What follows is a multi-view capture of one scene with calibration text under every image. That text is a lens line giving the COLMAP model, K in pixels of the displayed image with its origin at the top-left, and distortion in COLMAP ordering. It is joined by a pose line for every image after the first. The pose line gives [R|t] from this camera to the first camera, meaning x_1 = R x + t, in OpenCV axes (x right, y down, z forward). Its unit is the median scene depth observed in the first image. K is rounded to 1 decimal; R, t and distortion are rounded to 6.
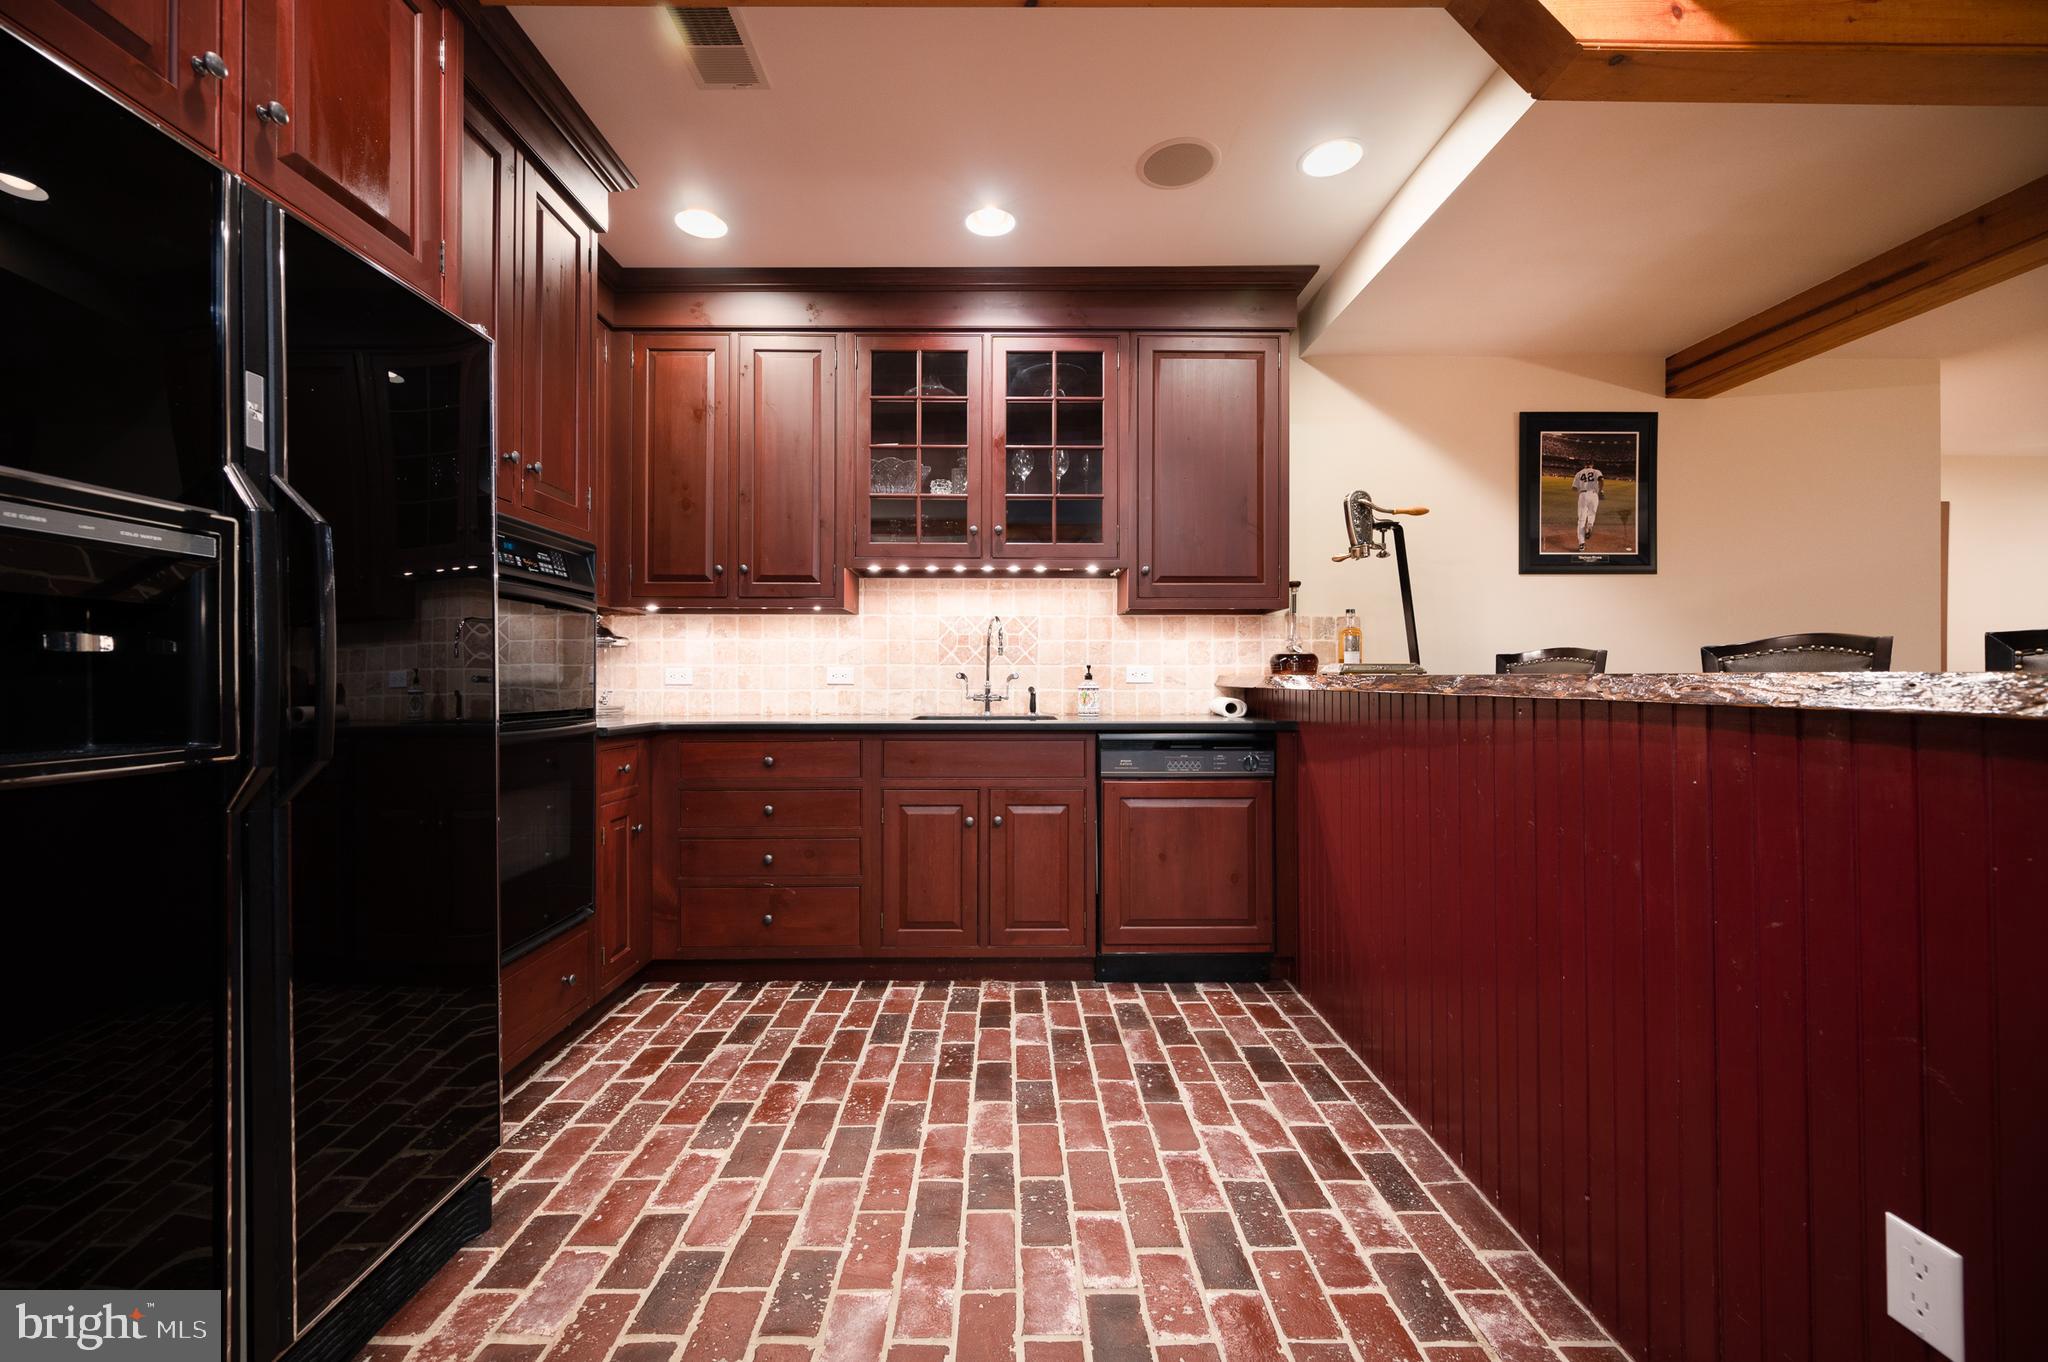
lens RADIAL K [[813.6, 0, 1033.0], [0, 813.6, 689.8], [0, 0, 1]] dist [0.000843, -0.001625]
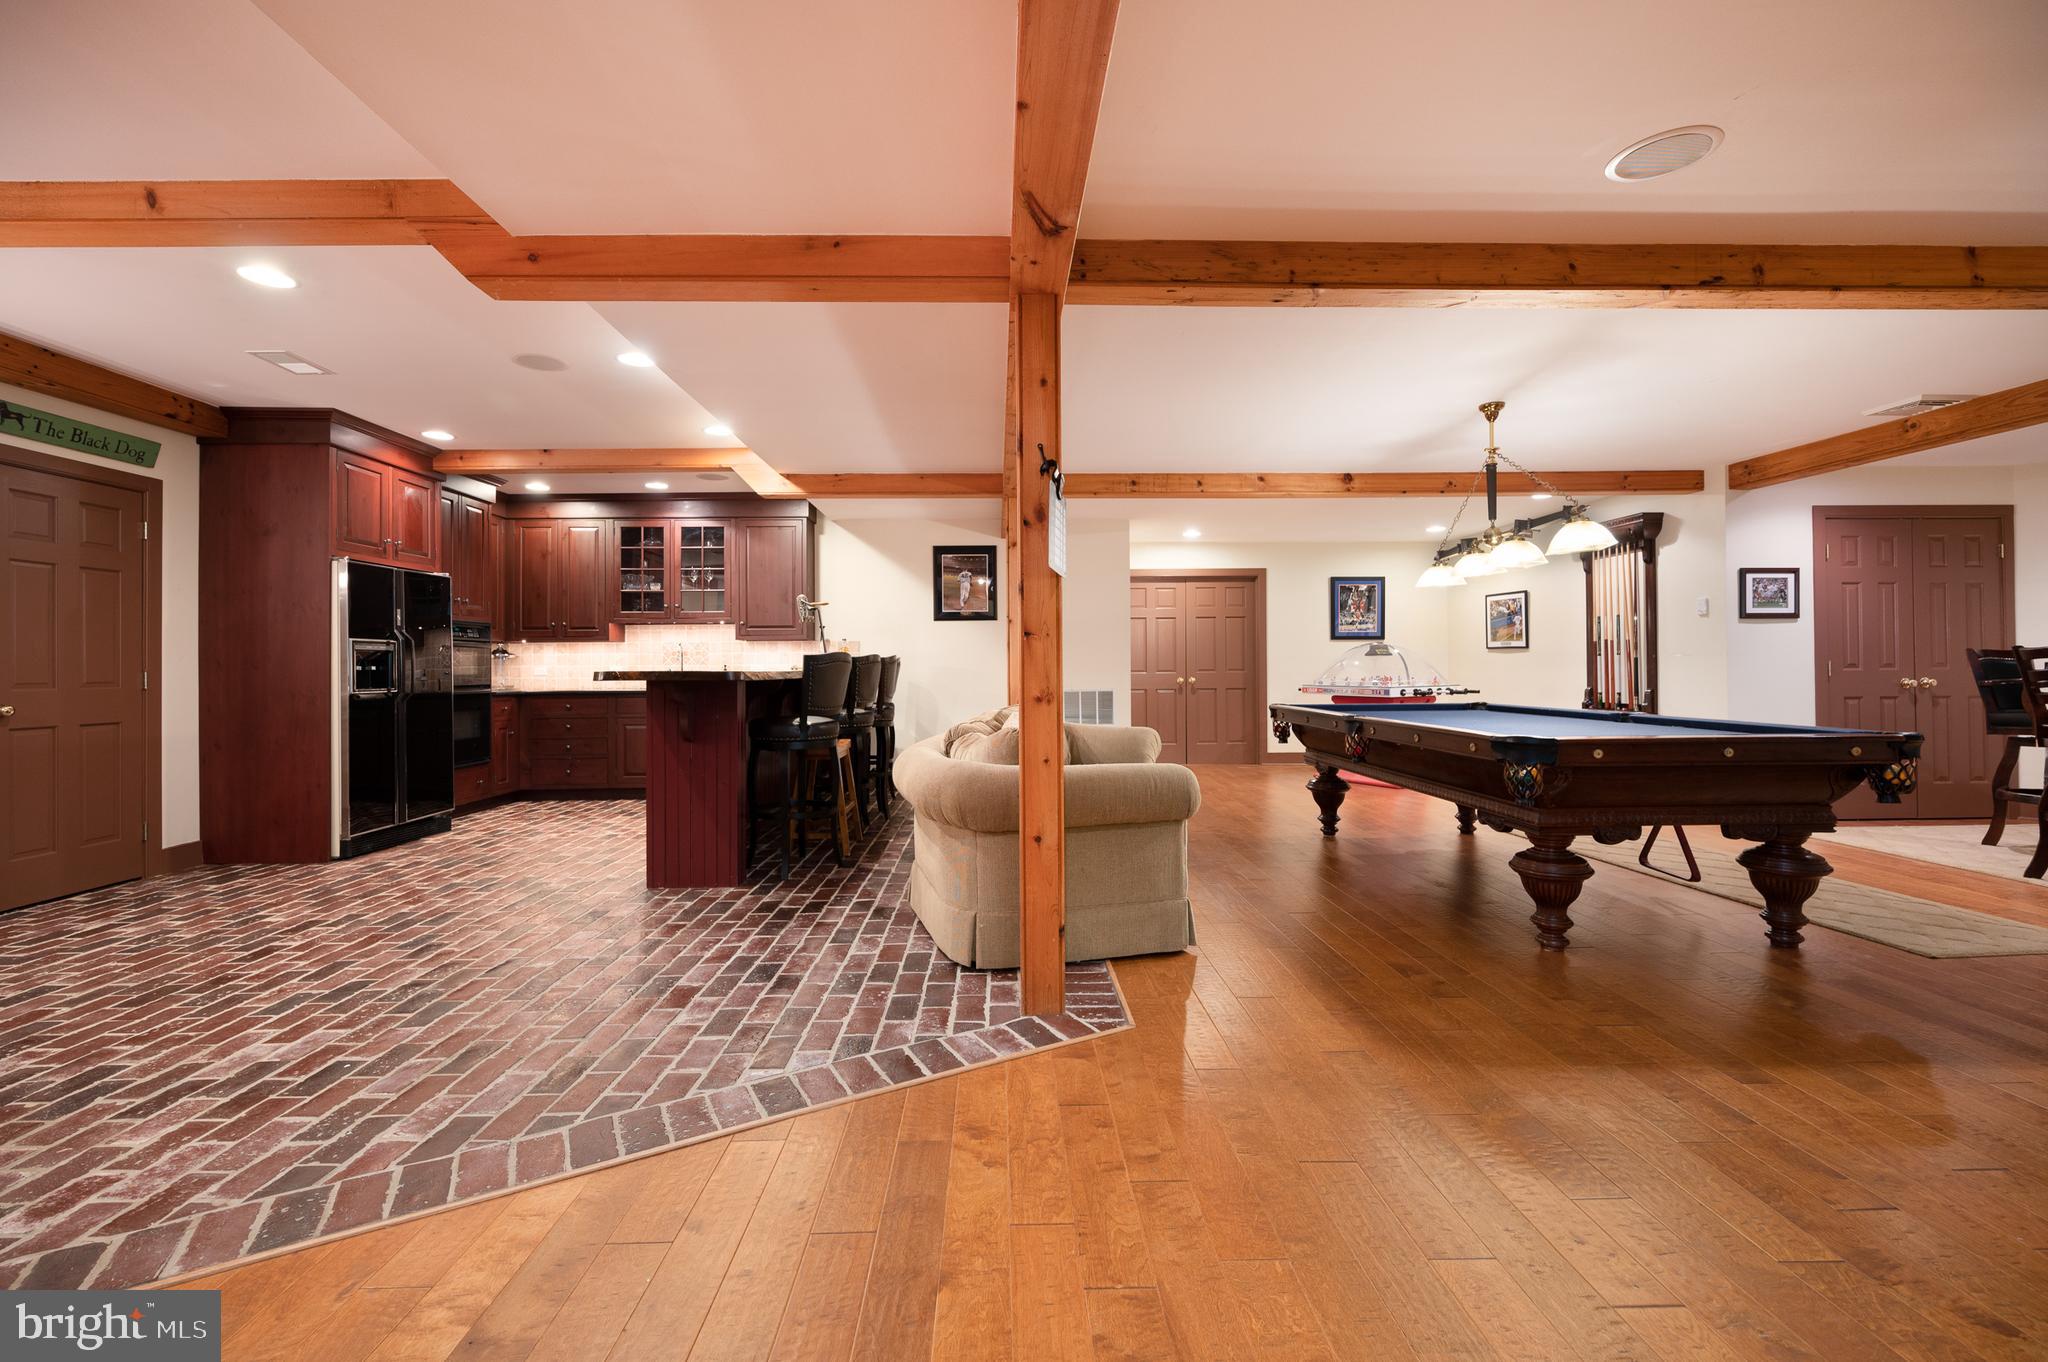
lens RADIAL K [[813.6, 0, 1010.1], [0, 813.6, 669.0], [0, 0, 1]] dist [0.000843, -0.001625]
pose [[0.999529, -0.009445, 0.029183, 0.811643], [0.009753, 0.999898, -0.010426, 0.012176], [-0.029081, 0.010706, 0.999520, -1.287507]]
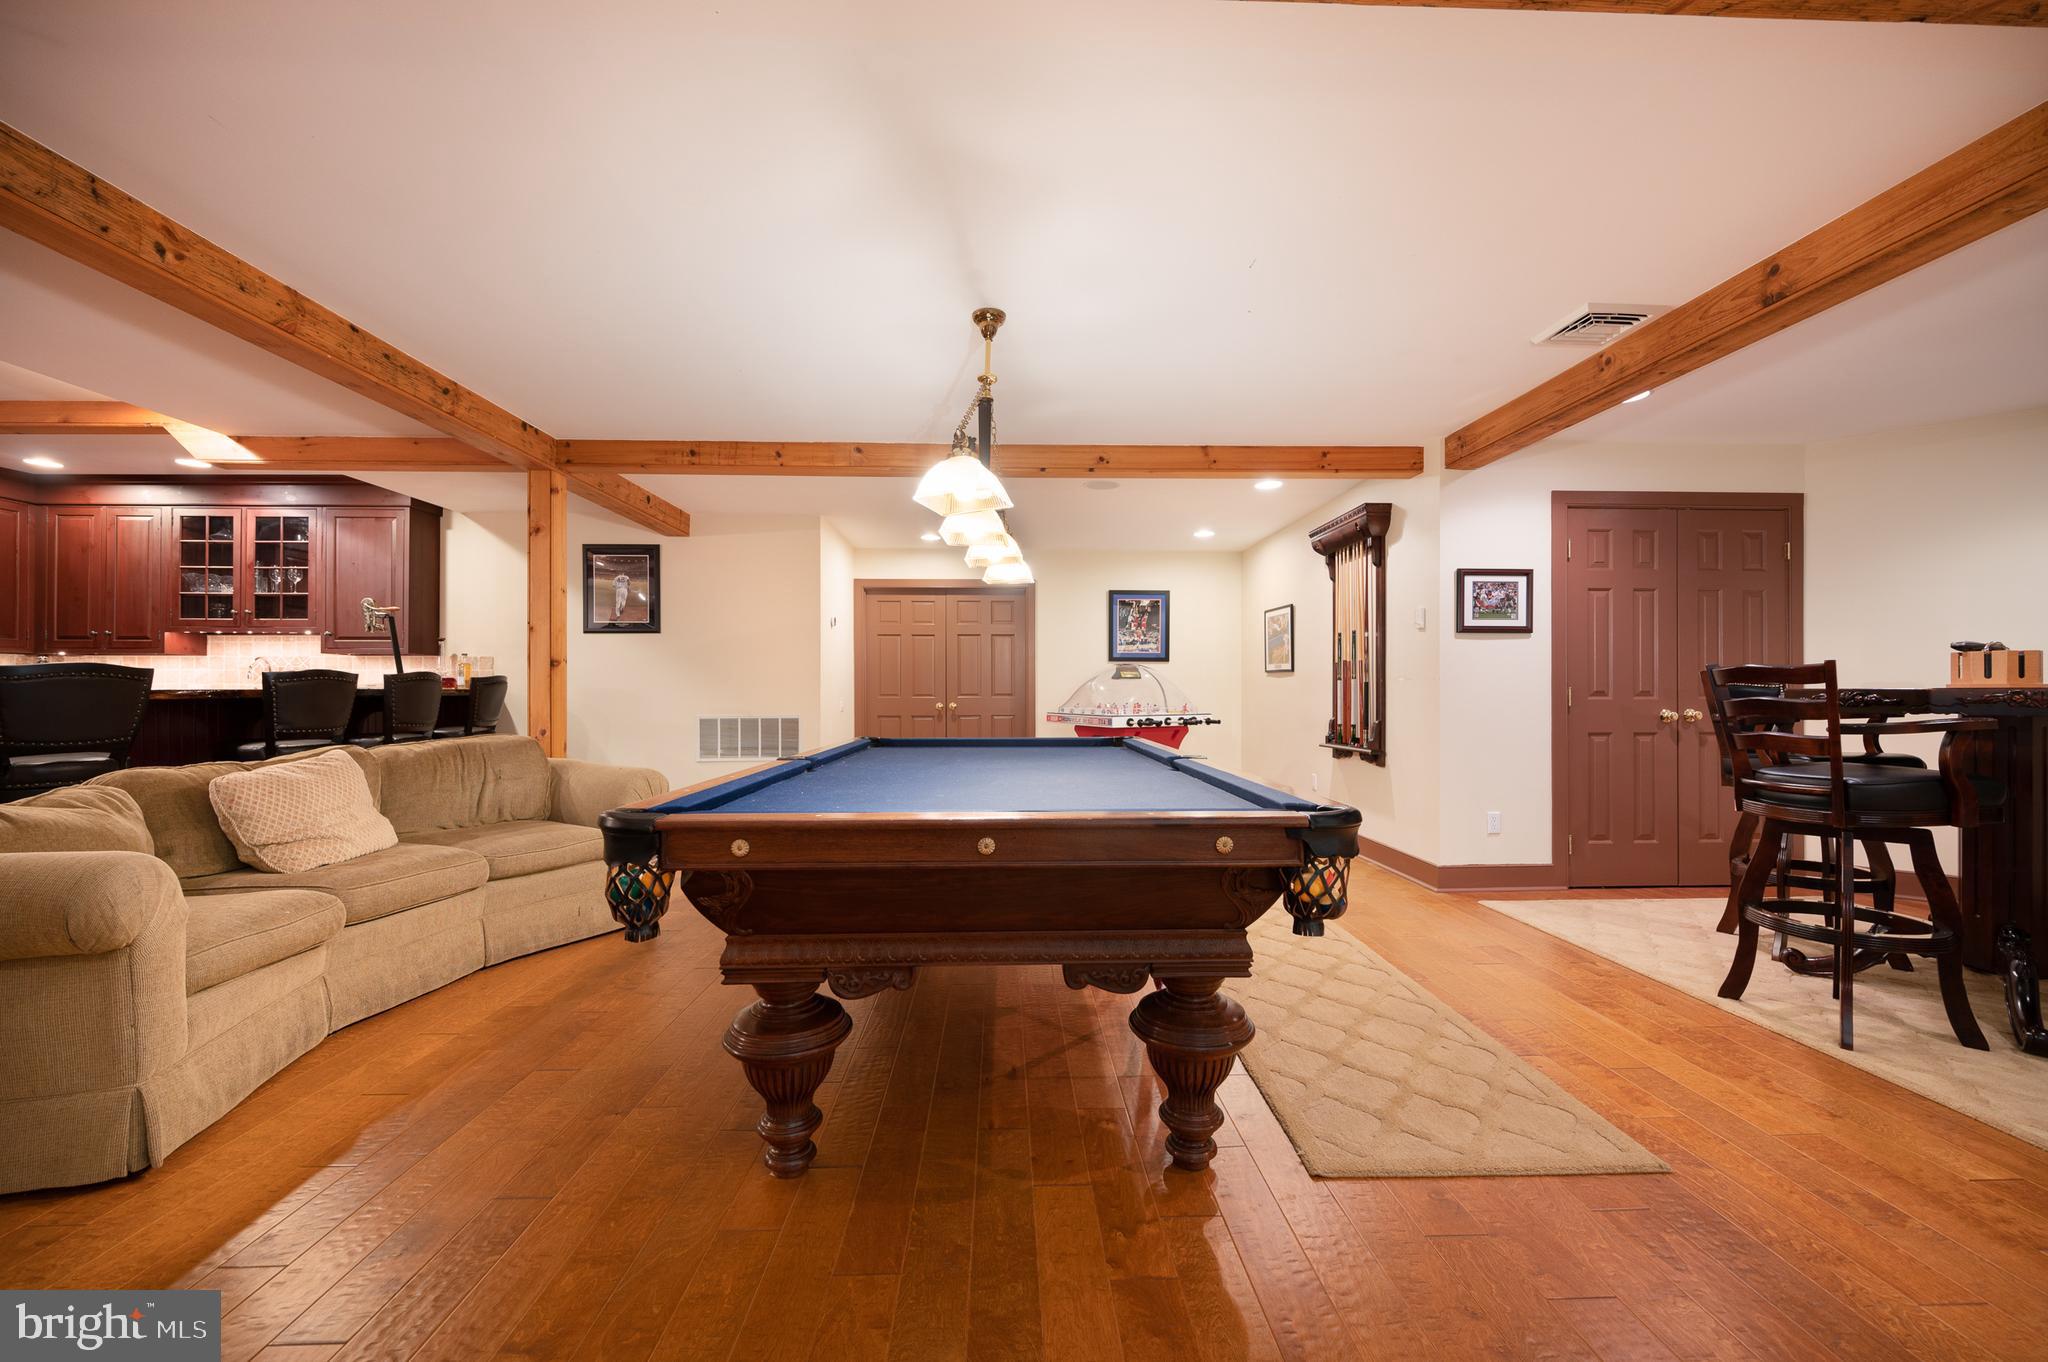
lens RADIAL K [[813.6, 0, 977.1], [0, 813.6, 694.8], [0, 0, 1]] dist [0.000843, -0.001625]
pose [[0.998918, -0.002684, 0.046419, 1.531707], [0.003133, 0.999949, -0.009594, 0.016572], [-0.046391, 0.009729, 0.998876, -0.935617]]
